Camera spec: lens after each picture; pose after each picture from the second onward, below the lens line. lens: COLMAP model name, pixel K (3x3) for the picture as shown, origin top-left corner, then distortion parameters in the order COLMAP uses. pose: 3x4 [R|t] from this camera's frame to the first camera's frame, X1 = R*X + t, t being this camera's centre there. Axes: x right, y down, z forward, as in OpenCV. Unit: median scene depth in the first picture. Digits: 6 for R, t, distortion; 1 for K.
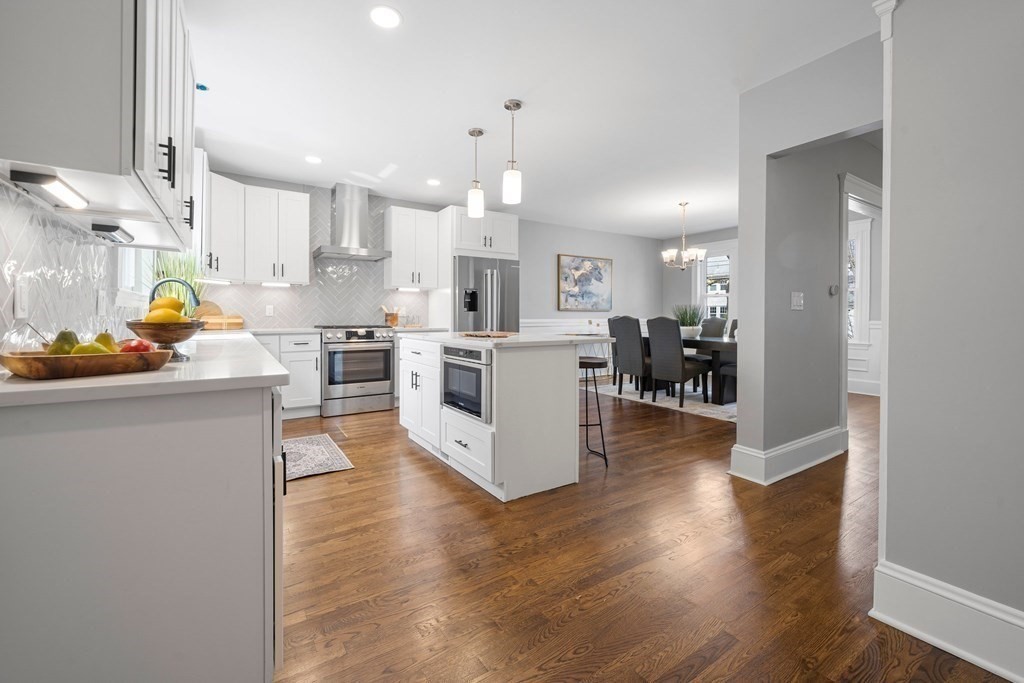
lens RADIAL K [[419.8, 0, 498.6], [0, 419.8, 318.9], [0, 0, 1]] dist [0.001164, 0.000011]
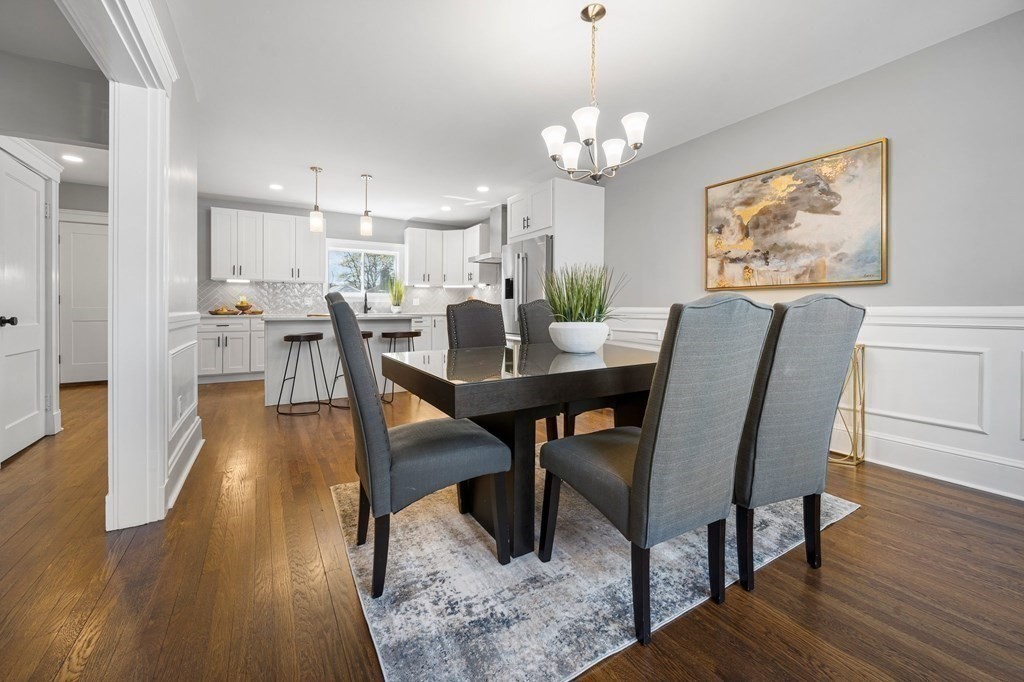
lens RADIAL K [[395.4, 0, 509.3], [0, 395.4, 310.0], [0, 0, 1]] dist [-0.008094, 0.000048]
pose [[0.000602, 0.005084, -0.999987, 0.647052], [-0.004503, 0.999977, 0.005081, 0.002720], [0.999990, 0.004500, 0.000625, 0.736761]]
